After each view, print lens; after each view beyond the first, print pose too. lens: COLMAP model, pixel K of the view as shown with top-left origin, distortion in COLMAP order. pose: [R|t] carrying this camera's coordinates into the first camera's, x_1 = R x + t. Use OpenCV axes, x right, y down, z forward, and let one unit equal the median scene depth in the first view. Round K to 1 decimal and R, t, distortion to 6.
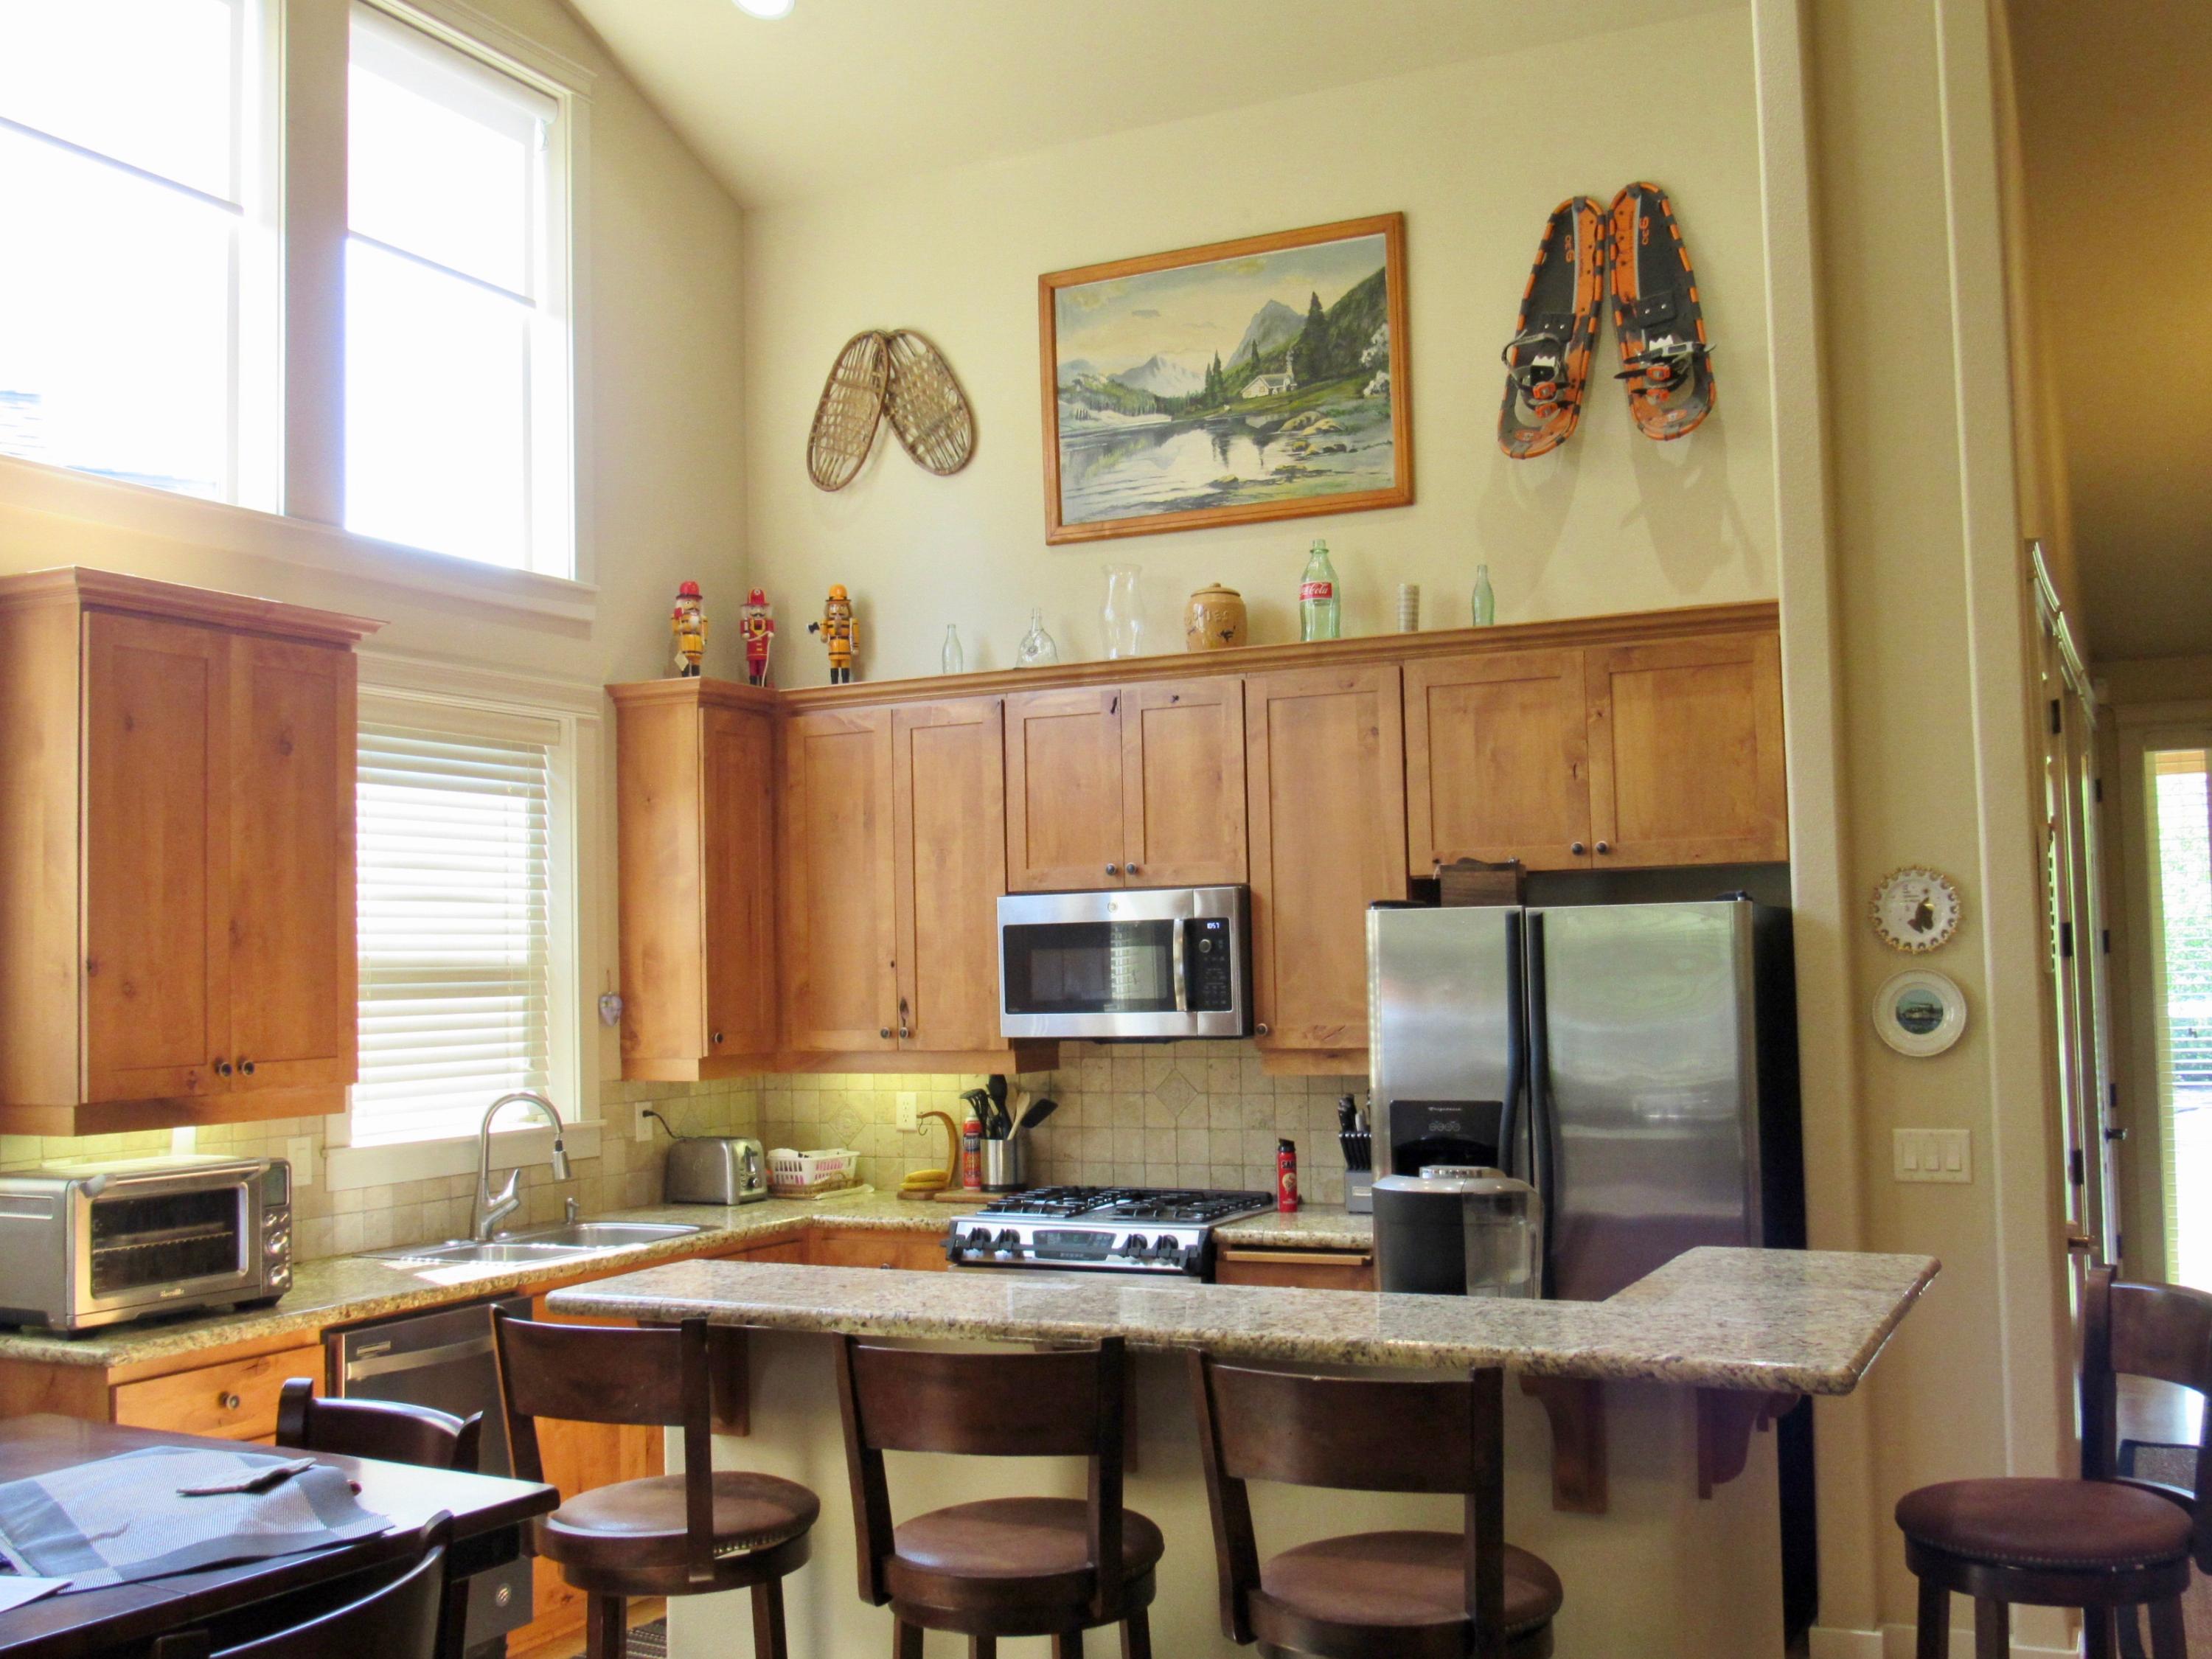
lens RADIAL K [[2138.4, 0, 1106.0], [0, 2138.4, 829.5], [0, 0, 1]] dist [-0.045005, -0.014895]
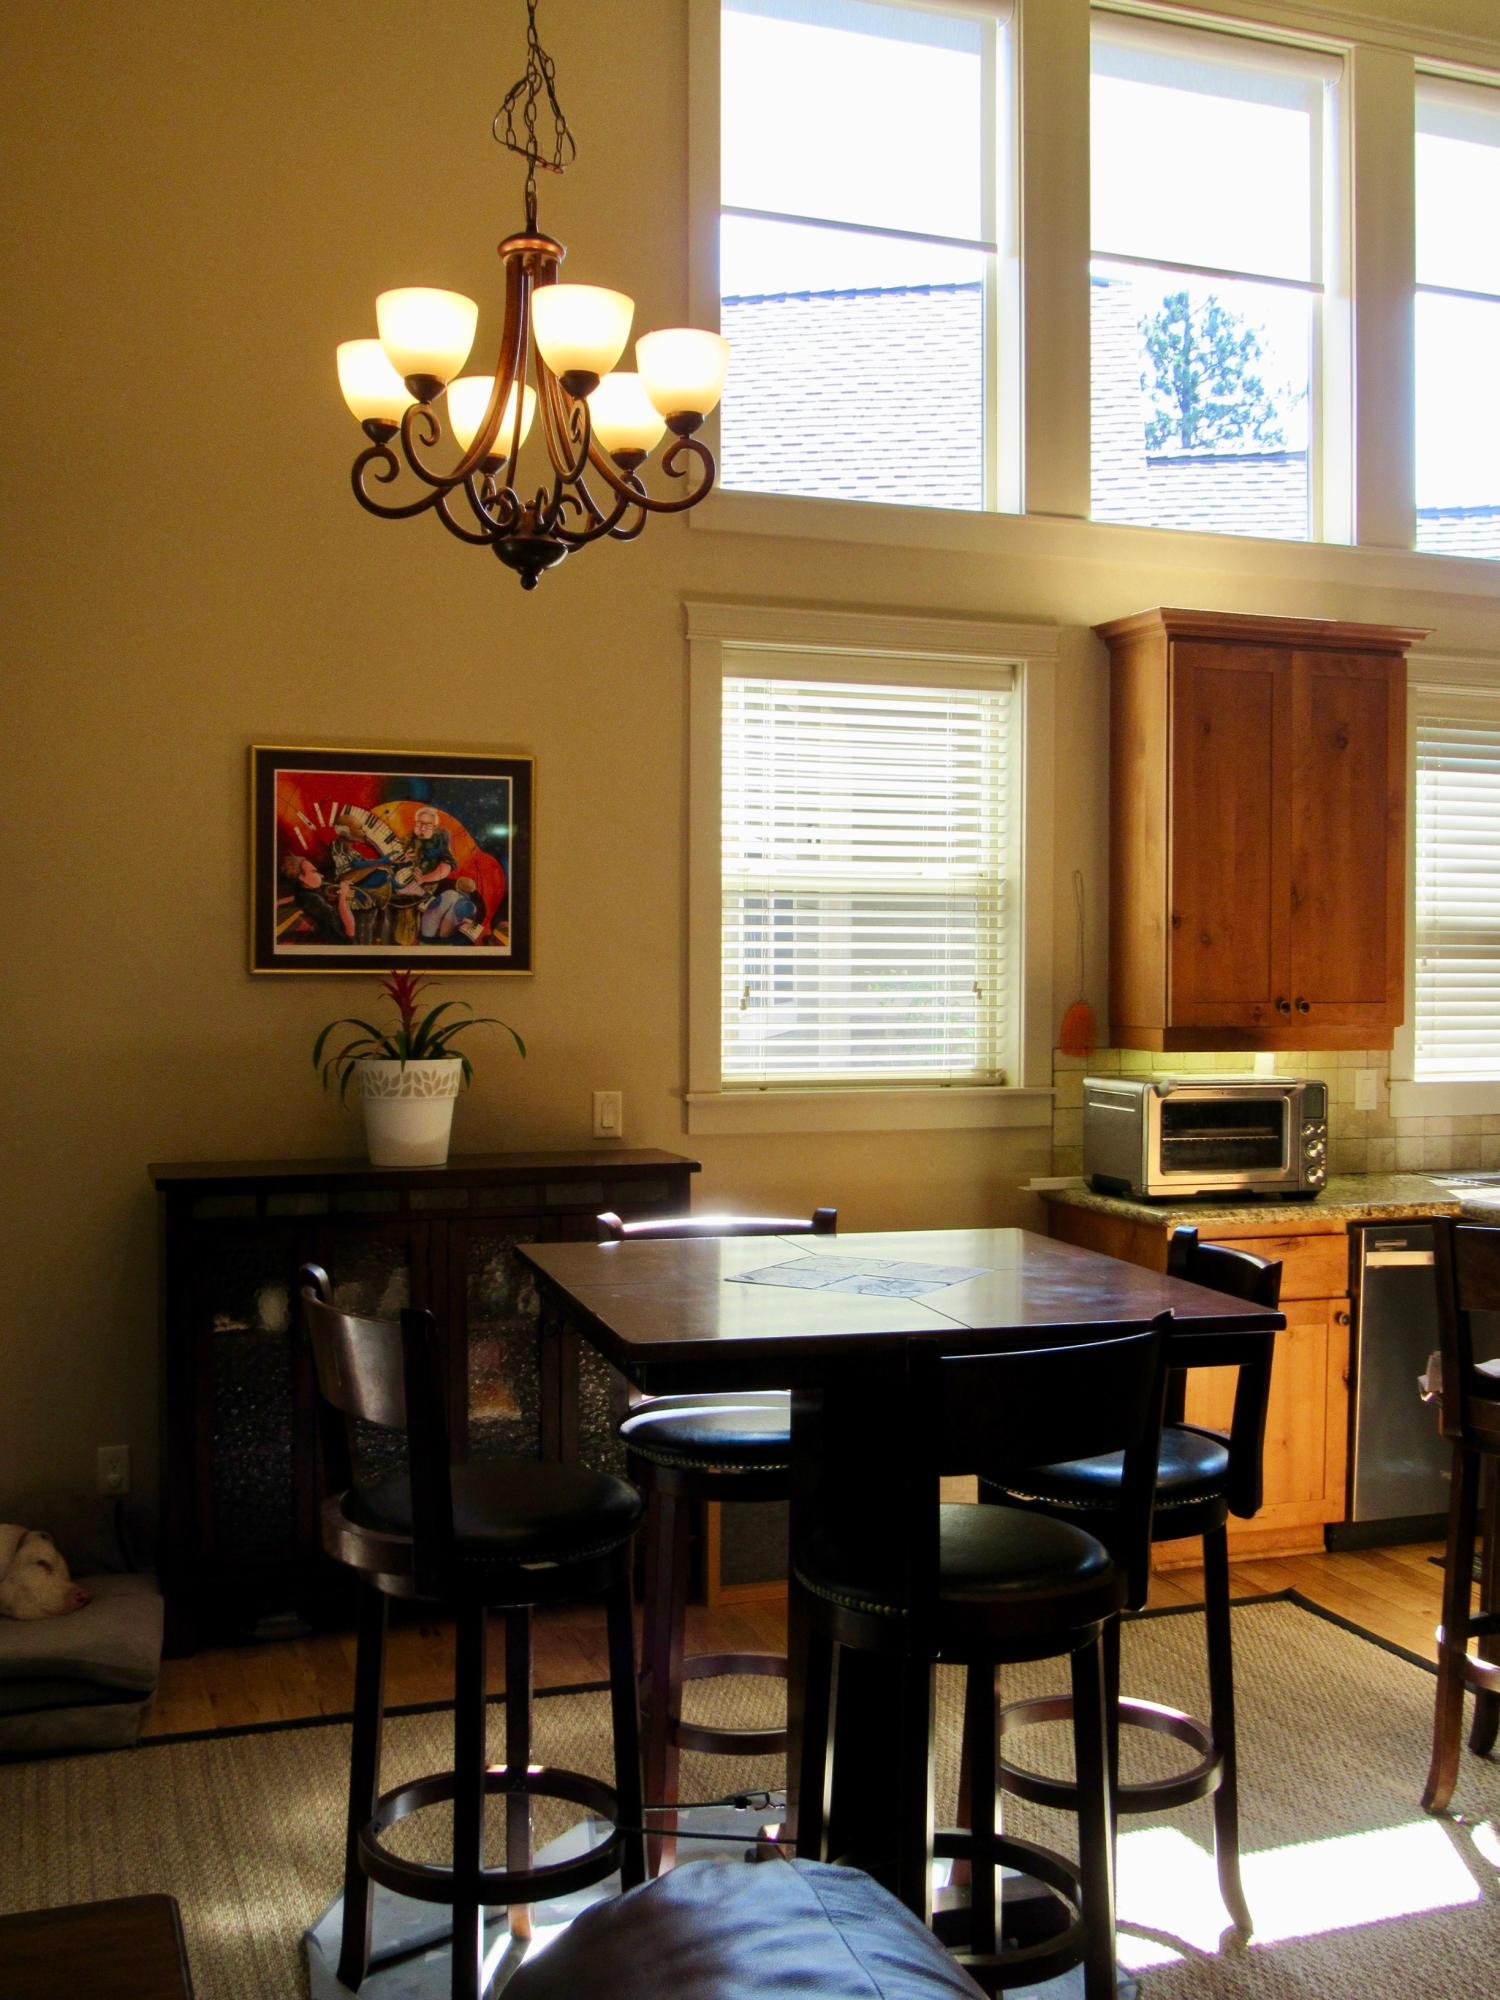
lens RADIAL K [[1933.4, 0, 750.0], [0, 1933.4, 1000.0], [0, 0, 1]] dist [-0.045005, -0.014895]
pose [[0.707945, 0.042578, -0.704983, 0.155241], [0.022111, 0.996356, 0.082380, 0.009769], [0.705921, -0.073908, 0.704424, -0.010109]]
